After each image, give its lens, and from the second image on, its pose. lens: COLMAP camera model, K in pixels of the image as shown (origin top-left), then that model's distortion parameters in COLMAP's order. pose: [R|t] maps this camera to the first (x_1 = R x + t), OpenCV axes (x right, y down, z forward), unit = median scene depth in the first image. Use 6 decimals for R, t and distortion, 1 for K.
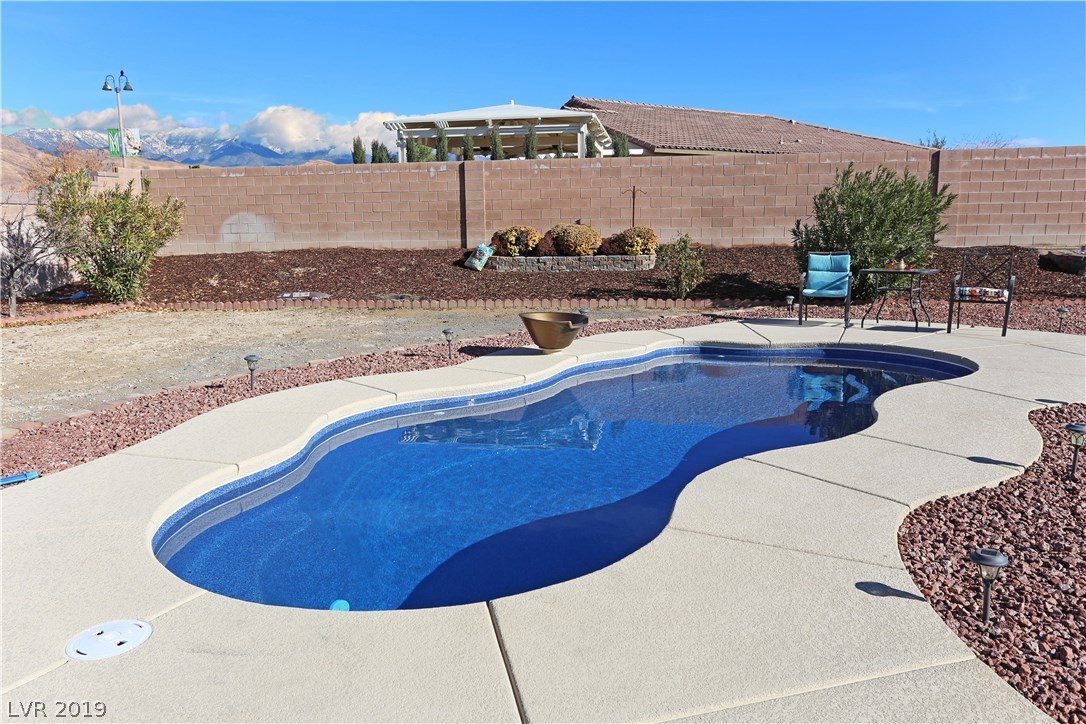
lens RADIAL K [[812.5, 0, 543.0], [0, 812.5, 362.0], [0, 0, 1]] dist [-0.006796, 0.004279]
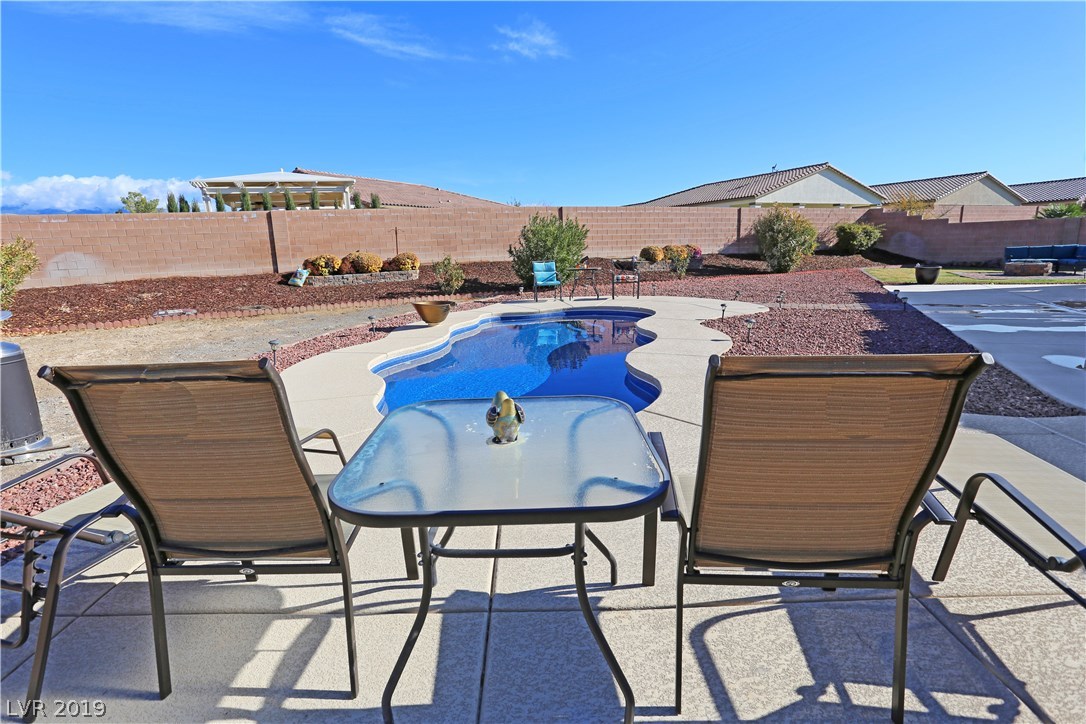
lens RADIAL K [[528.9, 0, 543.0], [0, 528.9, 362.0], [0, 0, 1]] dist [-0.065264, 0.036677]
pose [[0.863746, -0.125702, 0.487998, -0.172926], [0.110534, 0.992066, 0.059900, 0.011718], [-0.491655, 0.002202, 0.870787, -0.015200]]
